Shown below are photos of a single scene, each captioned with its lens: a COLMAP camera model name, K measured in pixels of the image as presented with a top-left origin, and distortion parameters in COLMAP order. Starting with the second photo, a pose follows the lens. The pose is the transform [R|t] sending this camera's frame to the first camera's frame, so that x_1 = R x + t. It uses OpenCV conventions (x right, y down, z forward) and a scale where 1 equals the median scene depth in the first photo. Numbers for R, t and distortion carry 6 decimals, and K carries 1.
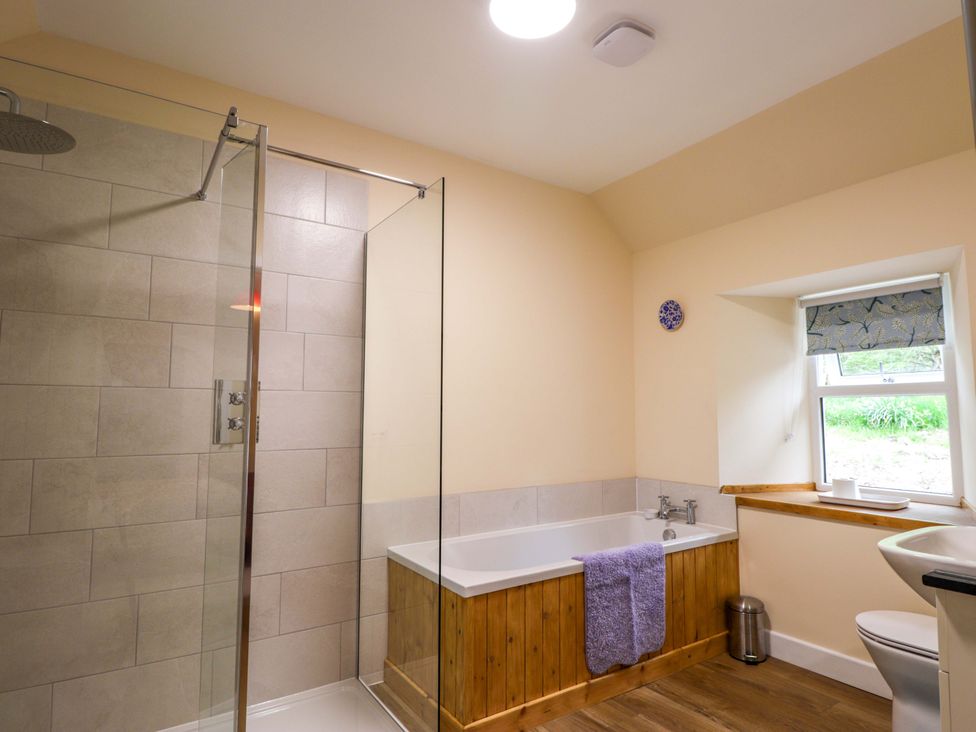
lens RADIAL K [[511.2, 0, 488.0], [0, 511.2, 366.0], [0, 0, 1]] dist [0.004746, -0.012658]
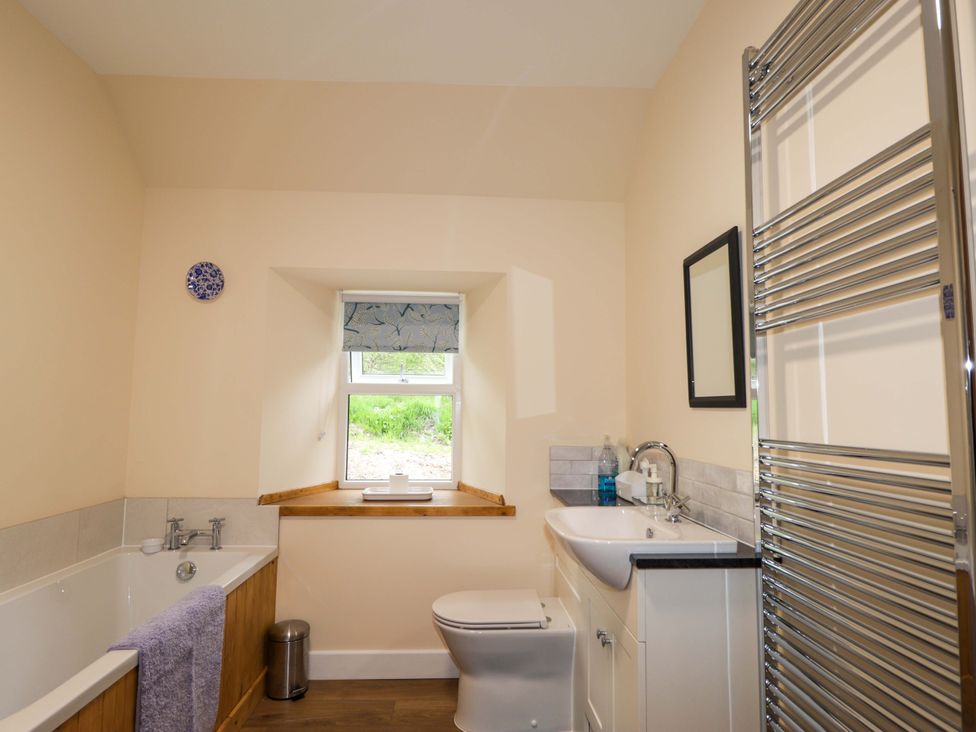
lens RADIAL K [[546.6, 0, 488.0], [0, 546.6, 366.0], [0, 0, 1]] dist [0.005962, -0.018253]
pose [[0.531619, 0.077134, 0.843464, -0.120704], [-0.087714, 0.995504, -0.035754, 0.023430], [-0.842429, -0.054976, 0.535995, 0.230512]]
